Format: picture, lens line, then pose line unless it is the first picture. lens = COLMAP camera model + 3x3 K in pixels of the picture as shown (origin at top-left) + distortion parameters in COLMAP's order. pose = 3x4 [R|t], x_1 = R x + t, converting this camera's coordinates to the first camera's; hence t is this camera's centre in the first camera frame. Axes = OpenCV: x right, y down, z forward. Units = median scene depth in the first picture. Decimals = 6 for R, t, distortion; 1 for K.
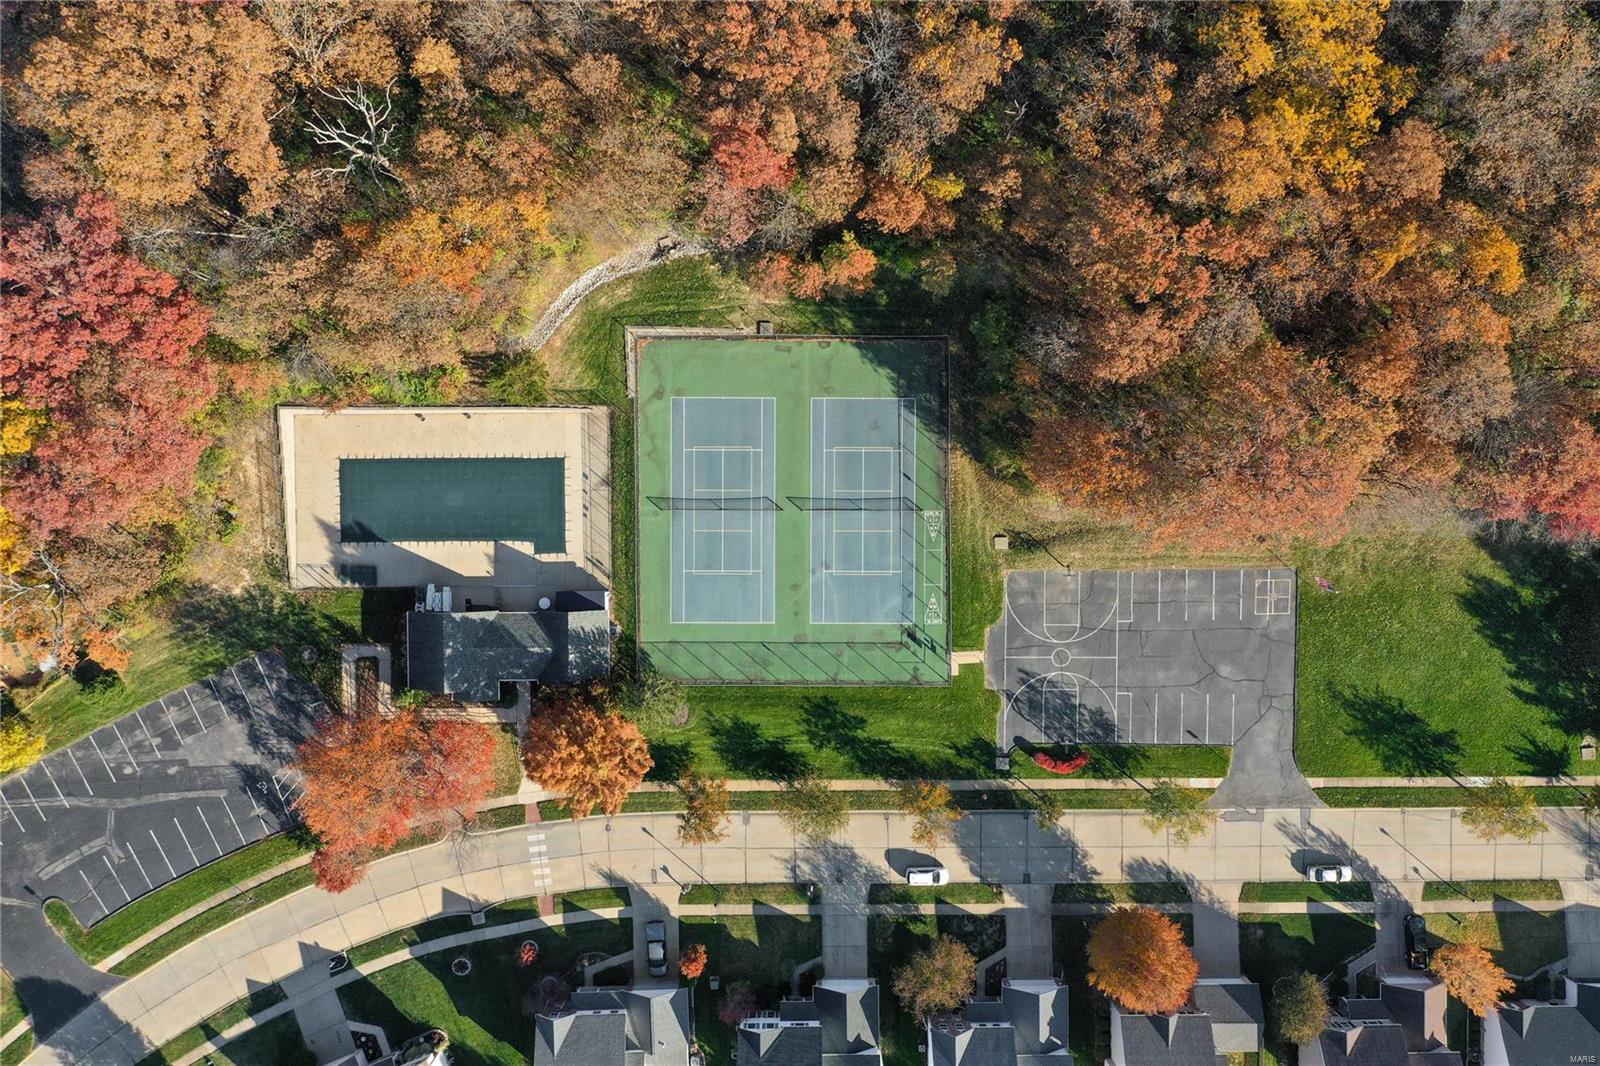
lens RADIAL K [[1246.4, 0, 800.0], [0, 1246.4, 533.0], [0, 0, 1]] dist [0.001607, -0.008537]
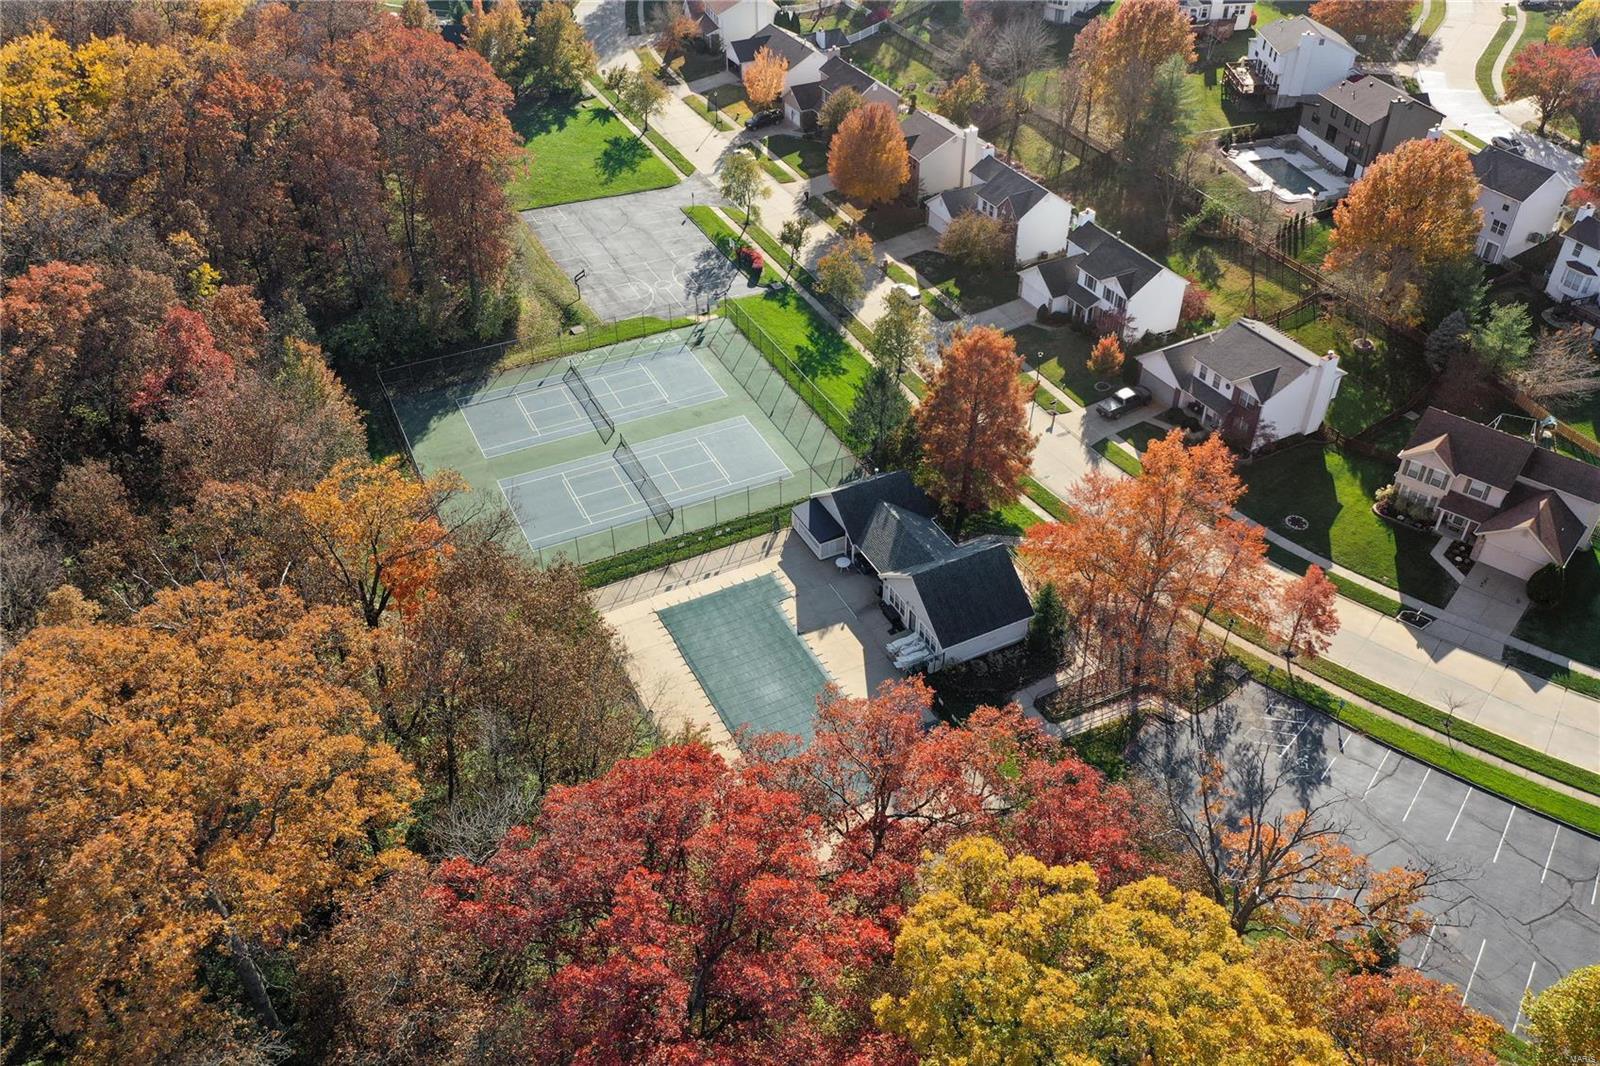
lens RADIAL K [[1269.5, 0, 781.1], [0, 1269.5, 534.3], [0, 0, 1]] dist [-0.008984, -0.010274]
pose [[-0.432742, -0.558888, 0.707374, -0.715734], [0.901289, -0.285895, 0.325488, -0.221447], [0.020323, 0.778401, 0.627439, 0.491308]]
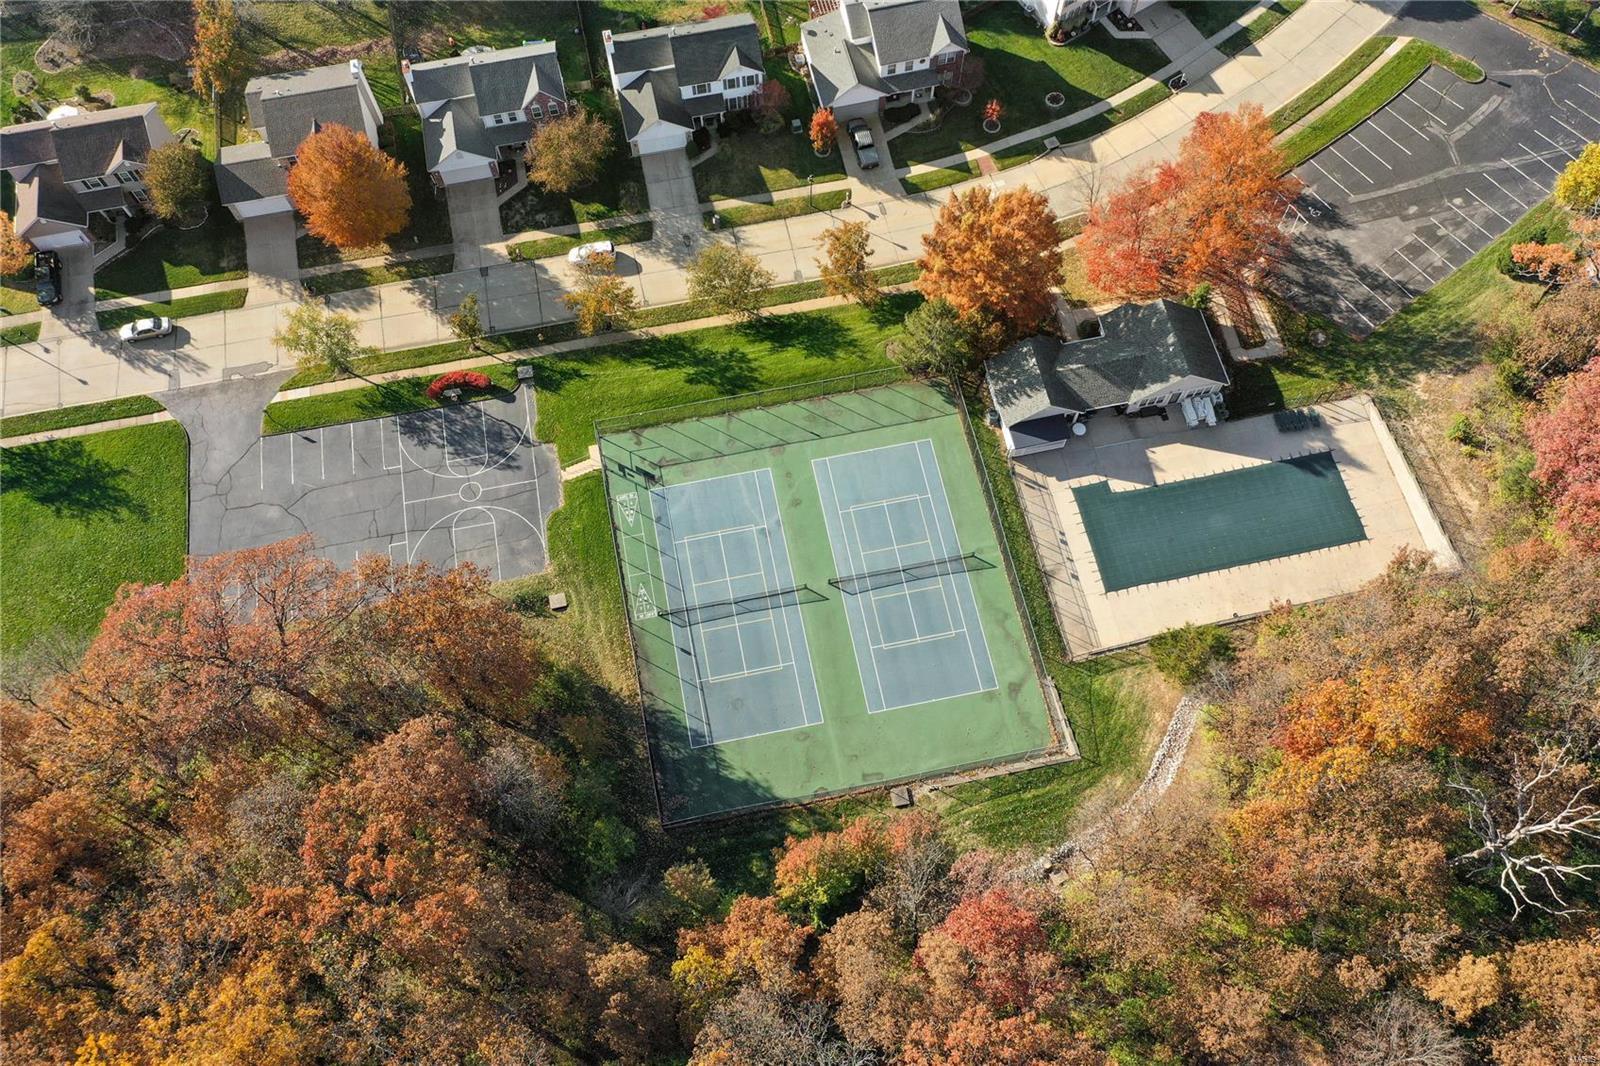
lens RADIAL K [[1246.4, 0, 800.0], [0, 1246.4, 533.0], [0, 0, 1]] dist [0.001607, -0.008537]
pose [[-0.980040, 0.184594, -0.073802, 0.058356], [-0.198784, -0.905099, 0.375872, -0.287218], [0.002586, 0.383040, 0.923728, 0.232332]]
